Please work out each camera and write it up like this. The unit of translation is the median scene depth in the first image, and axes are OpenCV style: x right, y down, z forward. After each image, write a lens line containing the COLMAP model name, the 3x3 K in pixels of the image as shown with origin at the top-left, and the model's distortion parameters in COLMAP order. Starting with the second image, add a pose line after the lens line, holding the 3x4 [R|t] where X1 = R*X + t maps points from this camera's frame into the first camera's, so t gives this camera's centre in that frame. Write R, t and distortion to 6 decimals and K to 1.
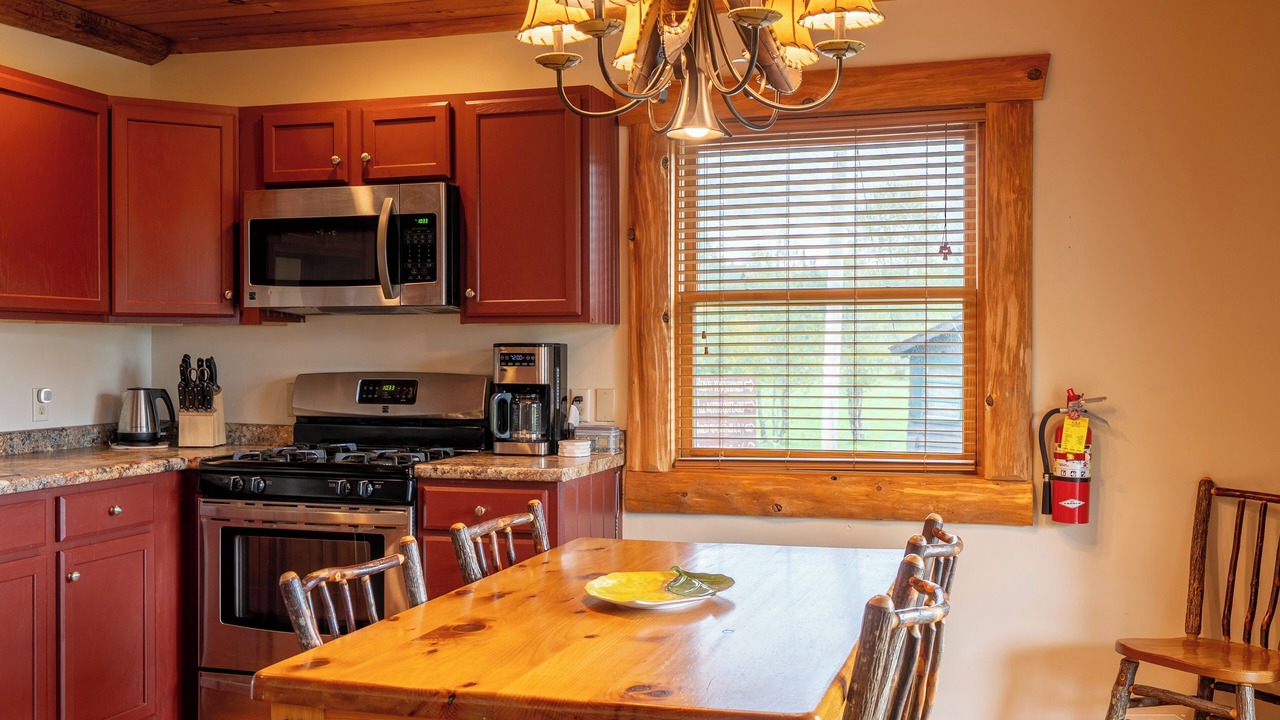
lens RADIAL K [[1288.0, 0, 636.1], [0, 1288.0, 365.2], [0, 0, 1]] dist [0.006972, 0.008754]
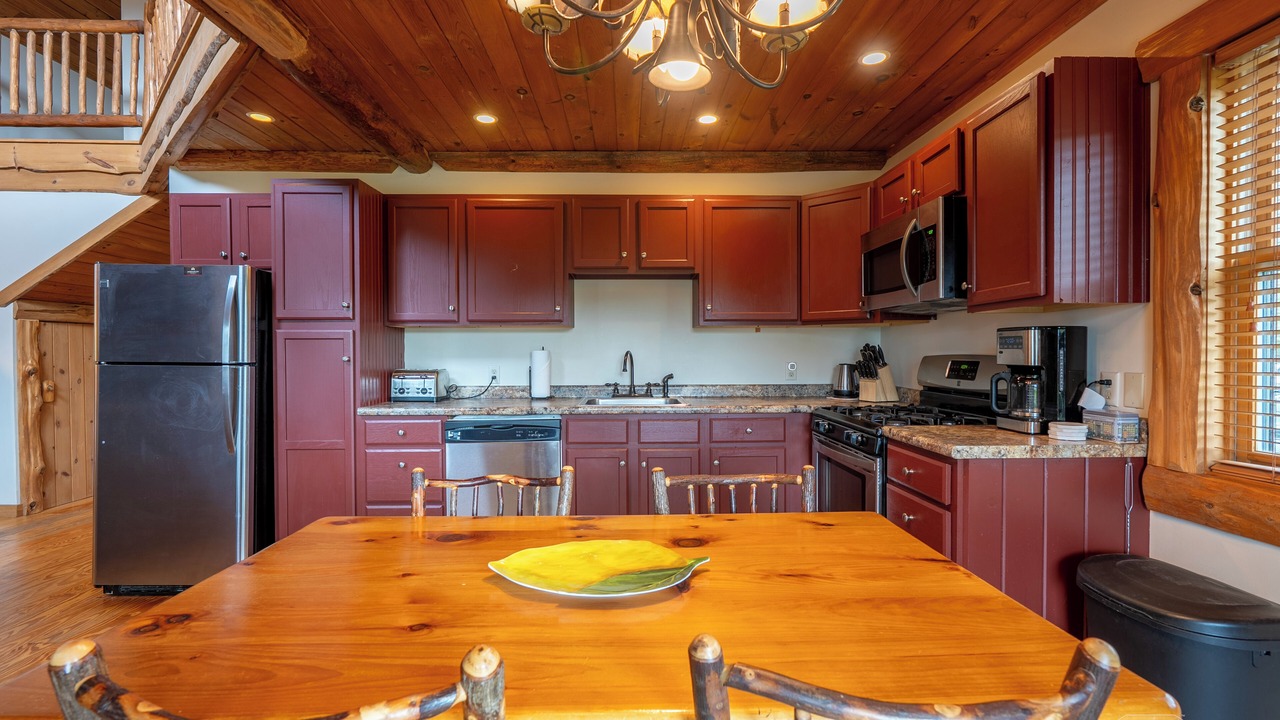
lens RADIAL K [[575.3, 0, 640.0], [0, 575.3, 360.0], [0, 0, 1]] dist [-0.001031, 0.000690]
pose [[0.318769, 0.012233, -0.947753, 0.271787], [-0.007271, 0.999919, 0.010461, 0.007780], [0.947804, 0.003557, 0.318832, 0.558927]]
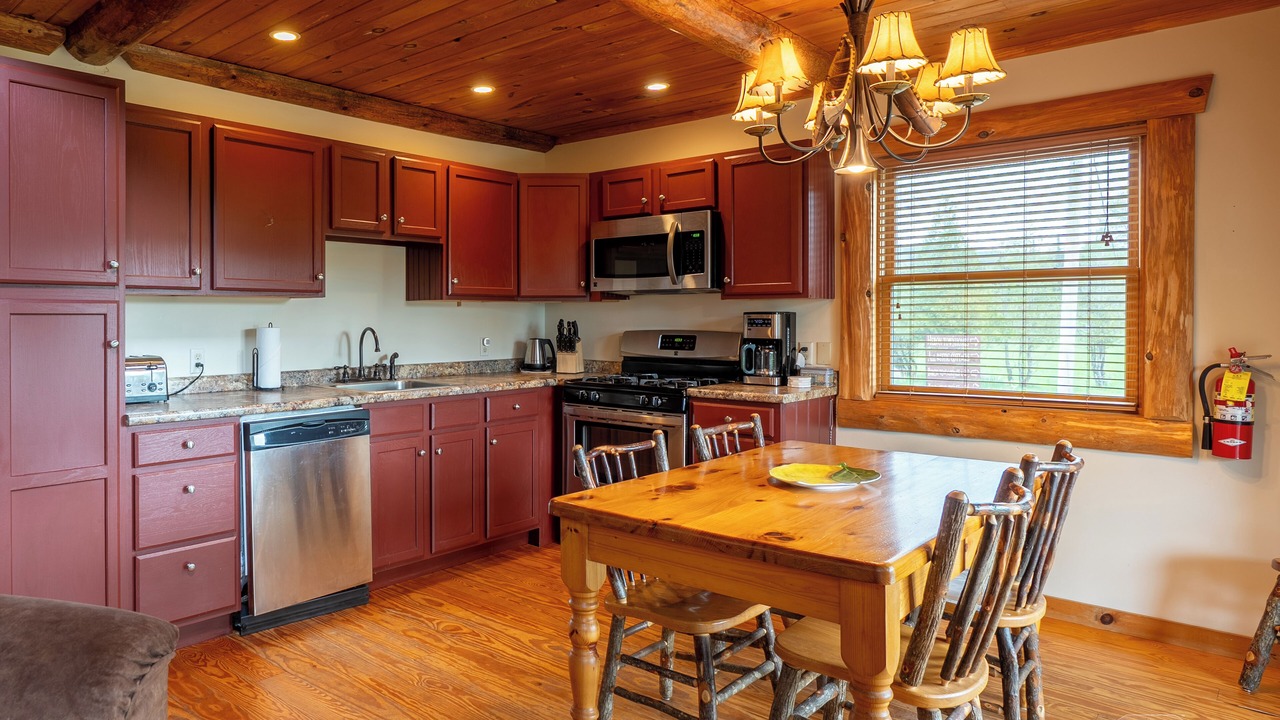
lens RADIAL K [[815.9, 0, 460.5], [0, 815.9, 323.9], [0, 0, 1]] dist [-0.001992, 0.000773]
pose [[0.876270, 0.003017, -0.481811, 0.065168], [-0.003881, 0.999992, -0.000798, -0.000612], [0.481805, 0.002569, 0.876275, -0.022008]]
